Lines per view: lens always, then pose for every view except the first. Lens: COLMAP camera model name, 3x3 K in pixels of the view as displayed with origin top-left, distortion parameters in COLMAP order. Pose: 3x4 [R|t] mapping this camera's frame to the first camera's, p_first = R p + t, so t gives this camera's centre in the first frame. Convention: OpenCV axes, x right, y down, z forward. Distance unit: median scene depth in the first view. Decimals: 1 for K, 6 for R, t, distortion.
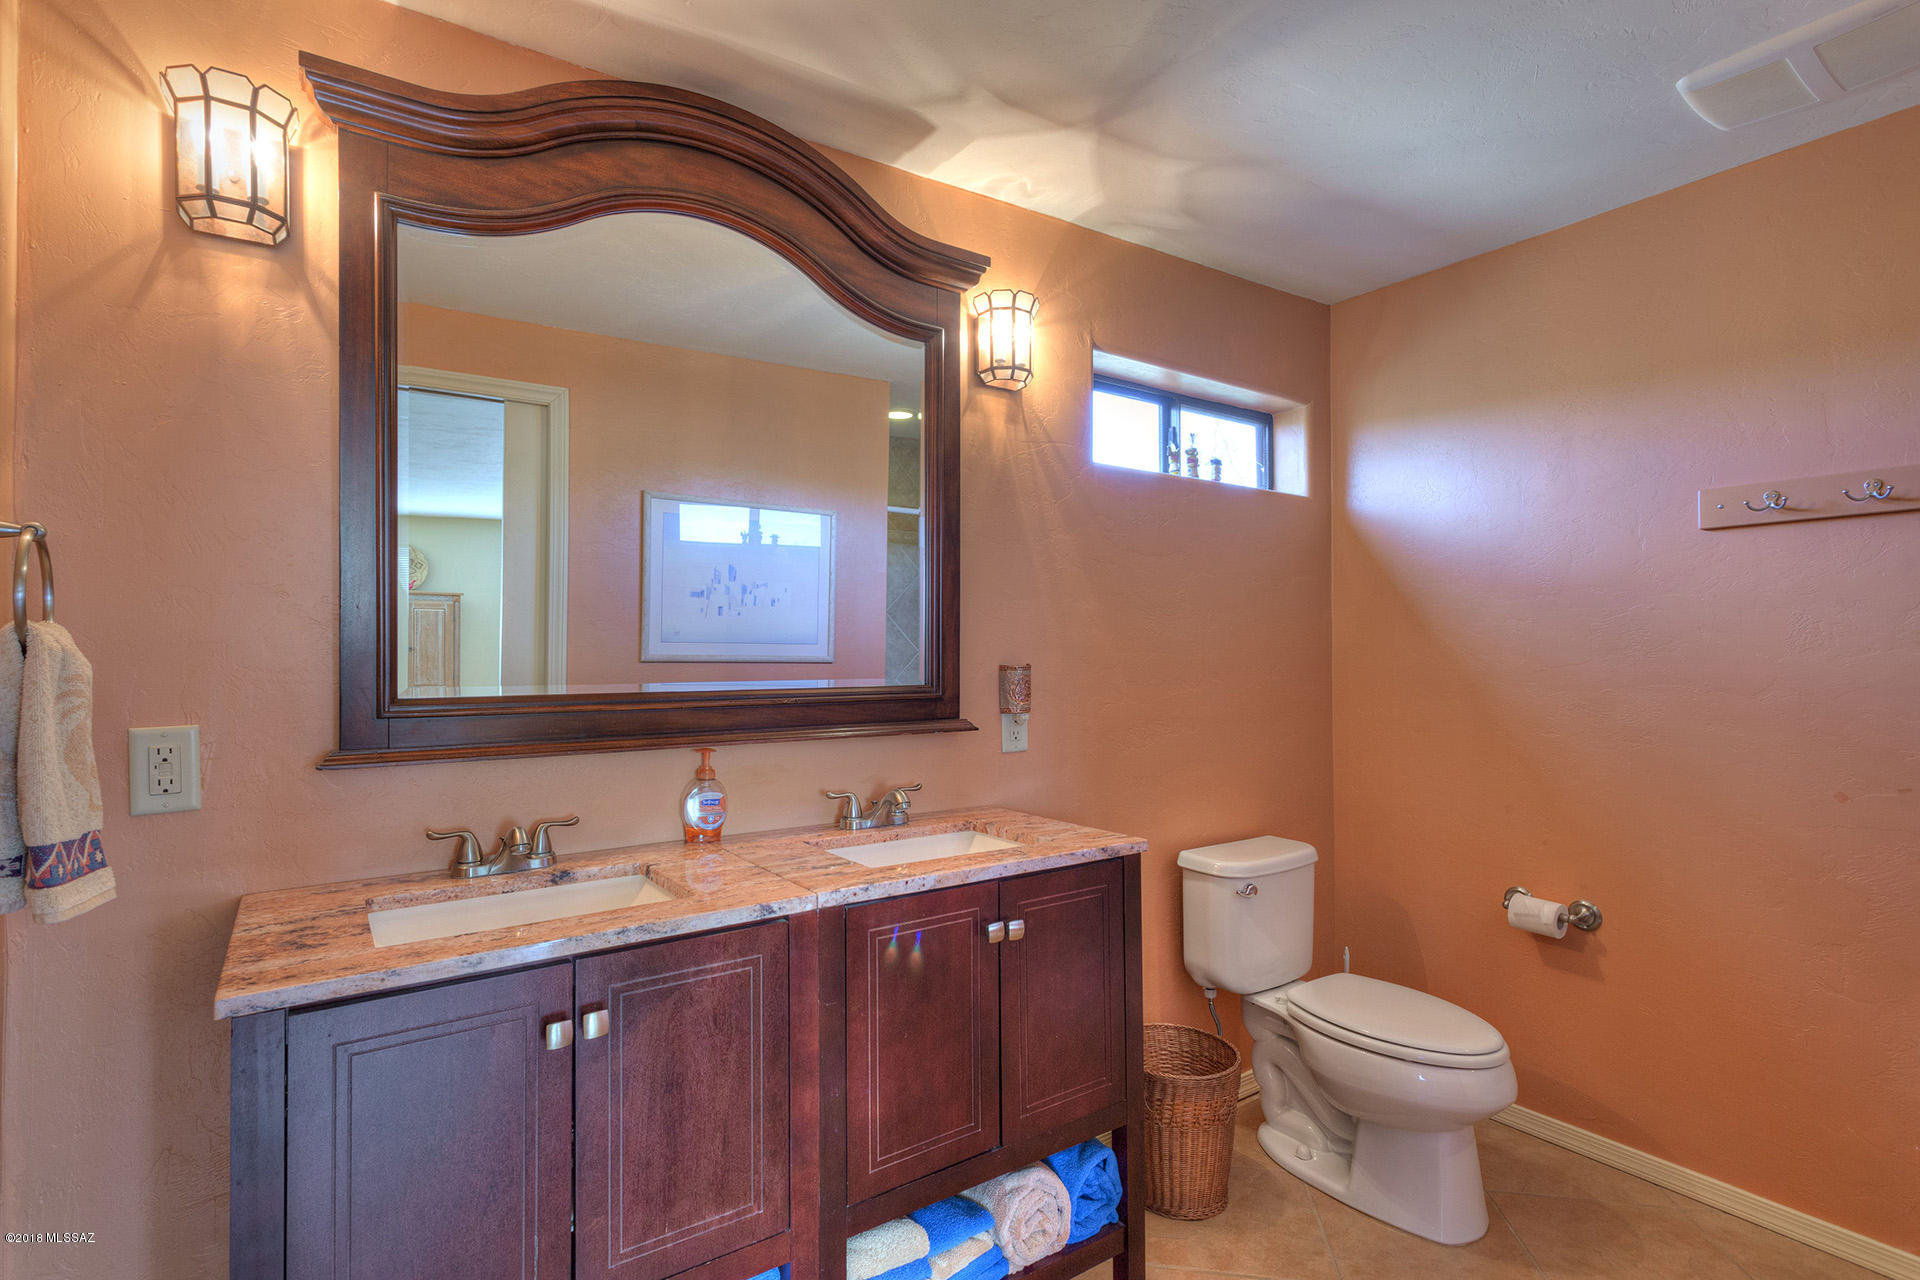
lens RADIAL K [[928.3, 0, 964.6], [0, 928.3, 638.3], [0, 0, 1]] dist [0.000811, 0.000785]
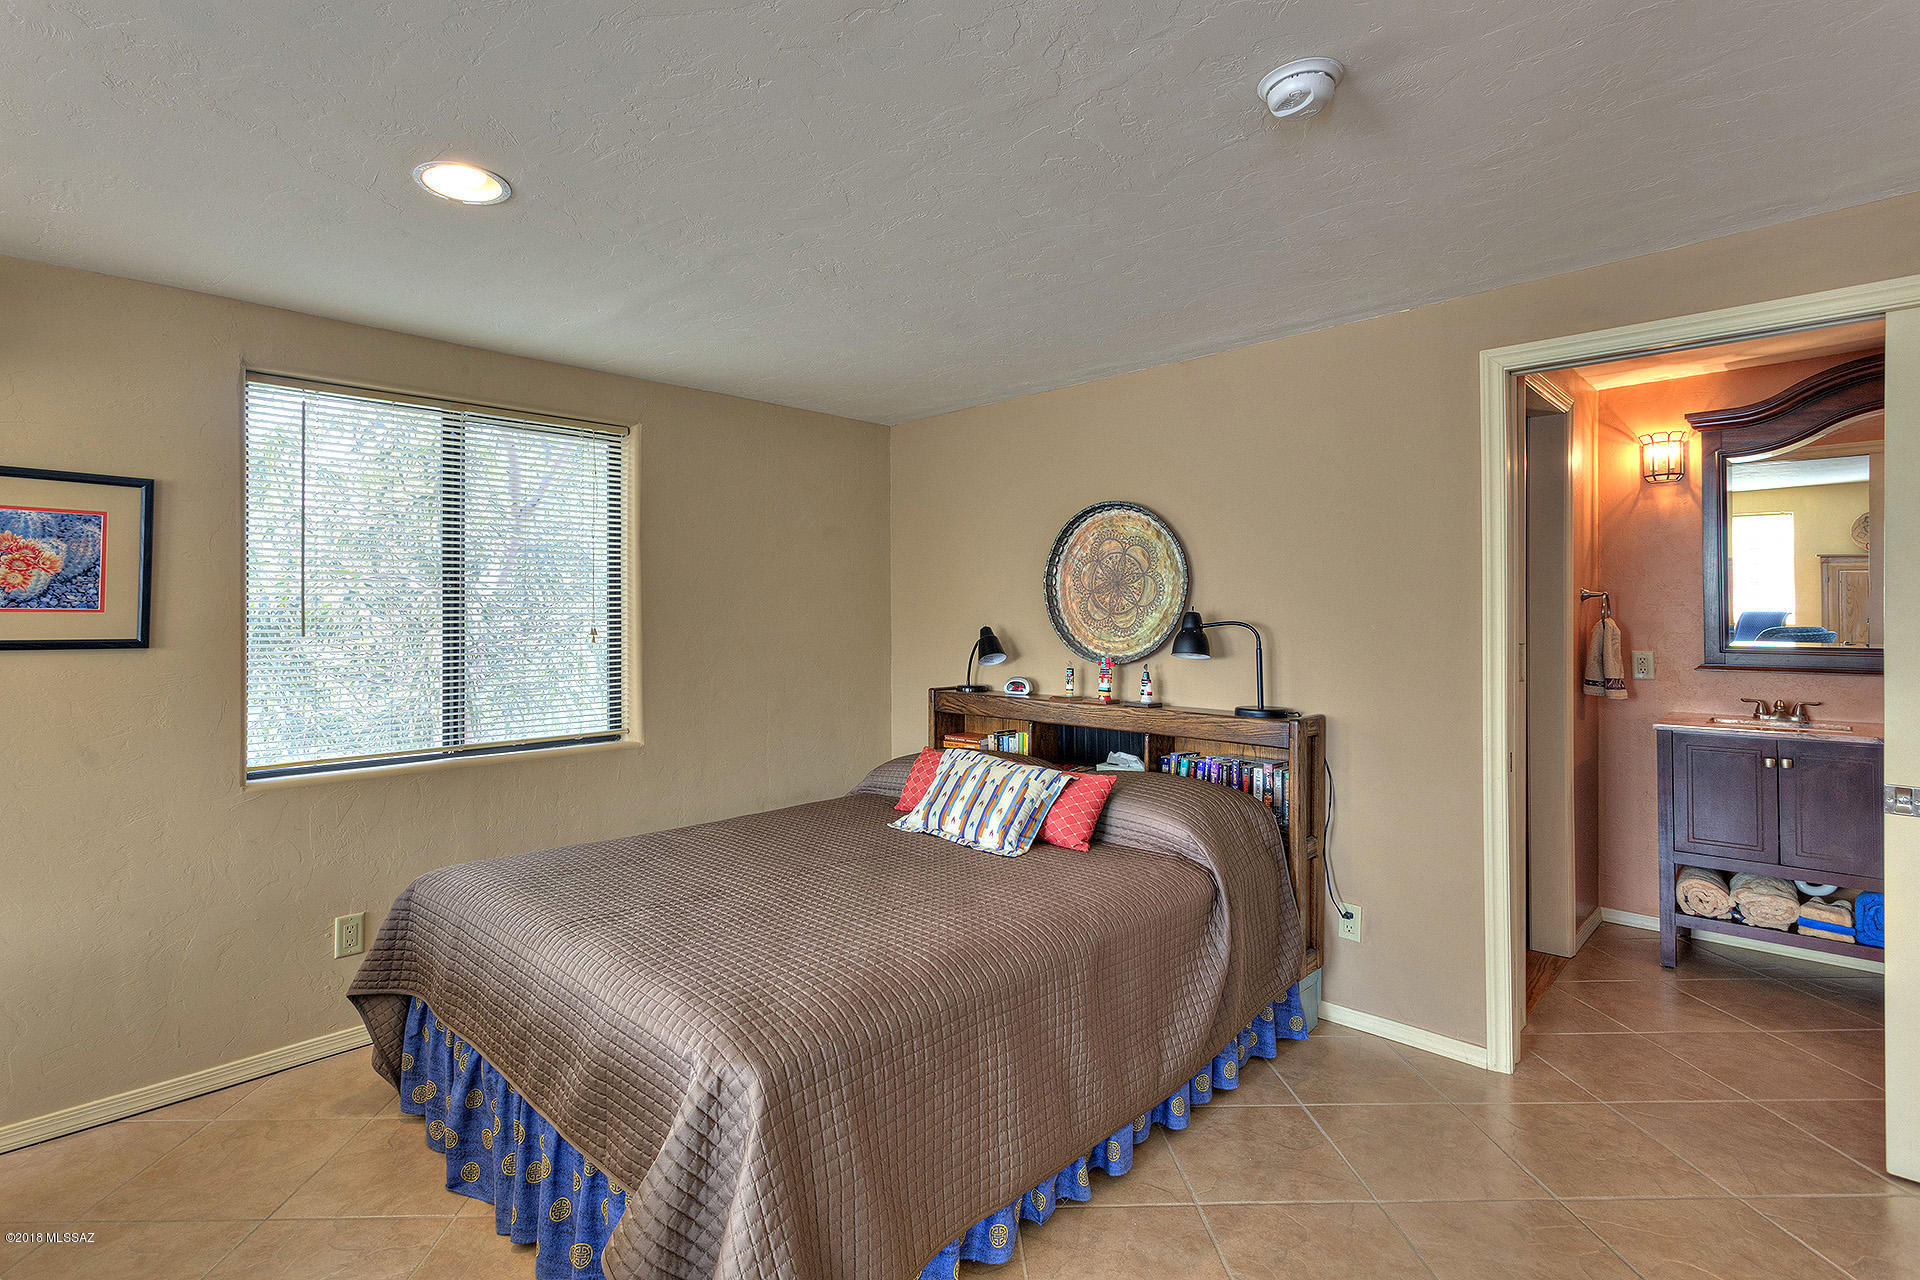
lens RADIAL K [[928.3, 0, 935.3], [0, 928.3, 602.8], [0, 0, 1]] dist [0.000811, 0.000785]
pose [[0.176886, -0.009372, -0.984187, 1.644669], [0.009551, 0.999924, -0.007806, -0.058916], [0.984185, -0.008019, 0.176962, -1.731118]]
